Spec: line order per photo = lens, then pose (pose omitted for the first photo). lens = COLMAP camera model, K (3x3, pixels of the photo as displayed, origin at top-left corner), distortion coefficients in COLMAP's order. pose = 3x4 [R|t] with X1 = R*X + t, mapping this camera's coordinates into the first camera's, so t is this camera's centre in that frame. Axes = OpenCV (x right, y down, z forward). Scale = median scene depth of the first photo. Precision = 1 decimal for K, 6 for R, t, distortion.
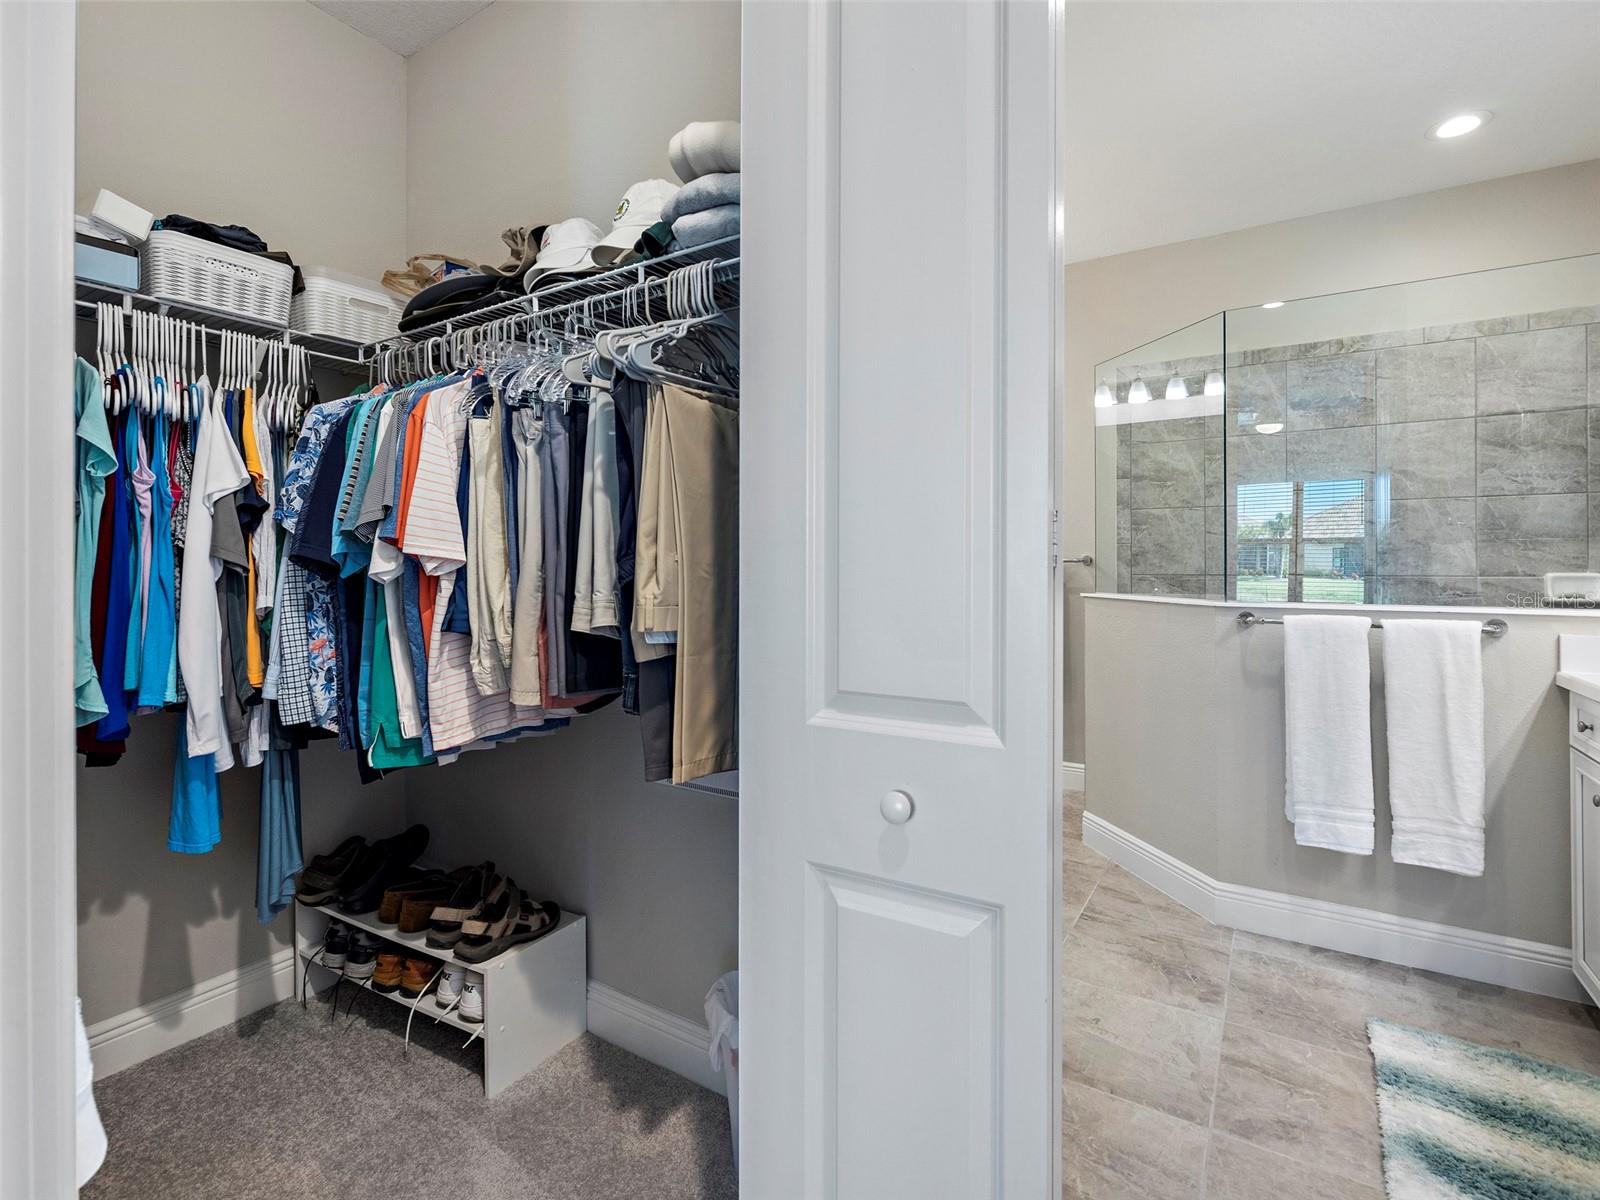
lens RADIAL K [[755.1, 0, 798.5], [0, 755.1, 562.1], [0, 0, 1]] dist [-0.003621, 0.000195]
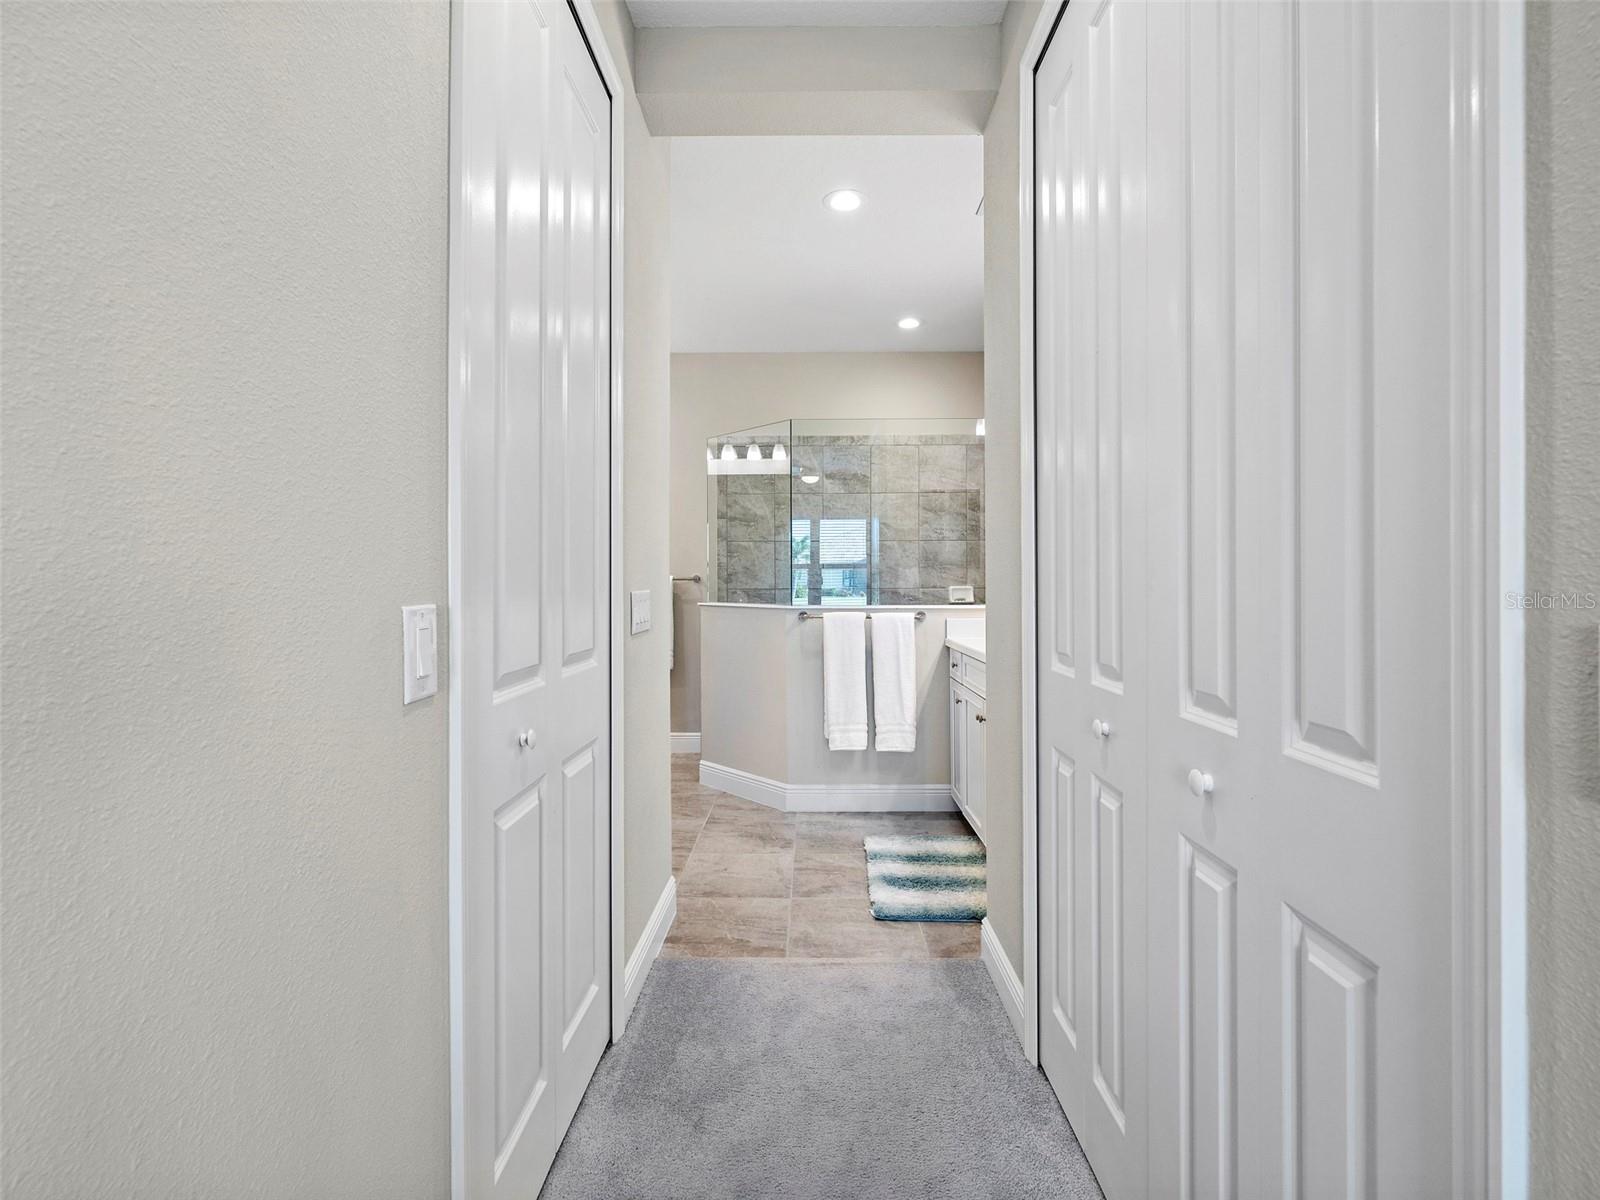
lens RADIAL K [[731.2, 0, 794.3], [0, 731.2, 586.7], [0, 0, 1]] dist [-0.004234, -0.000044]
pose [[0.857475, -0.006163, 0.514489, -0.216042], [0.001242, 0.999950, 0.009908, -0.001878], [-0.514524, -0.007857, 0.857440, -0.313568]]
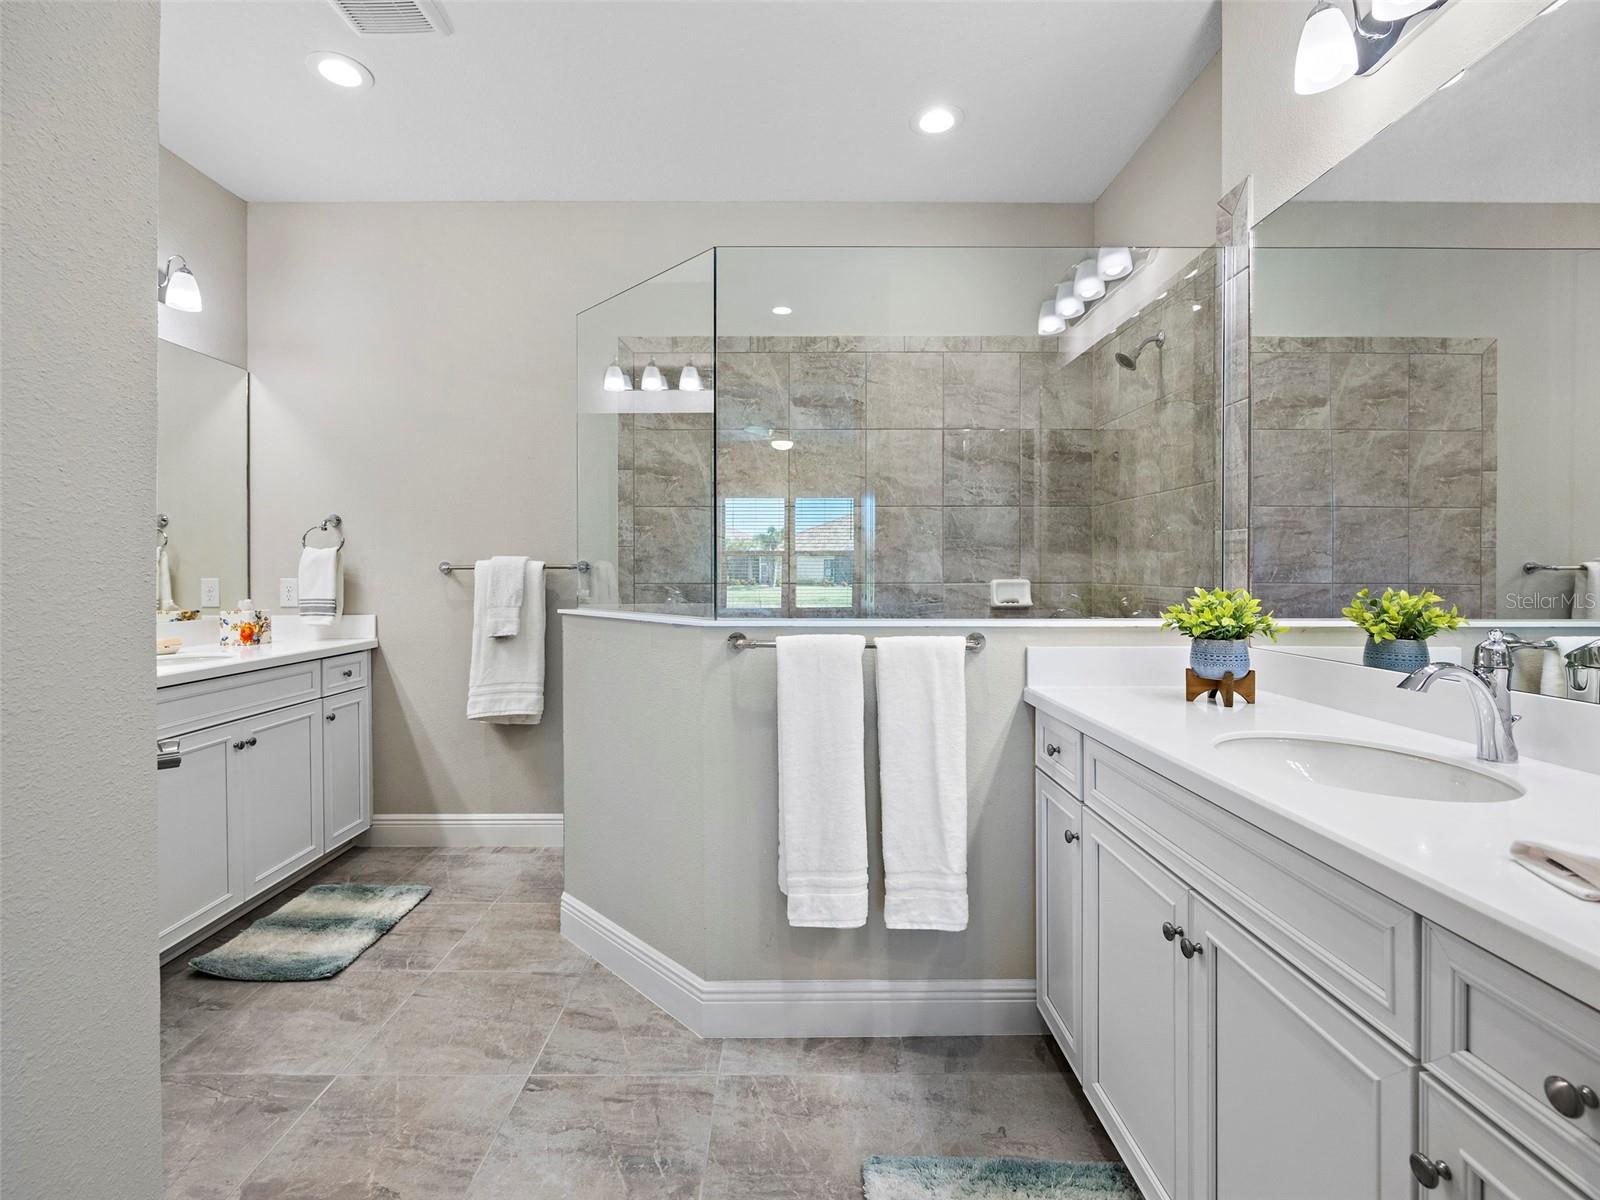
lens RADIAL K [[740.5, 0, 799.5], [0, 740.5, 573.2], [0, 0, 1]] dist [-0.005509, -0.000364]
pose [[0.840090, -0.001186, 0.542445, 0.232502], [-0.002058, 0.999983, 0.005373, 0.000039], [-0.542442, -0.005630, 0.840074, 0.321149]]
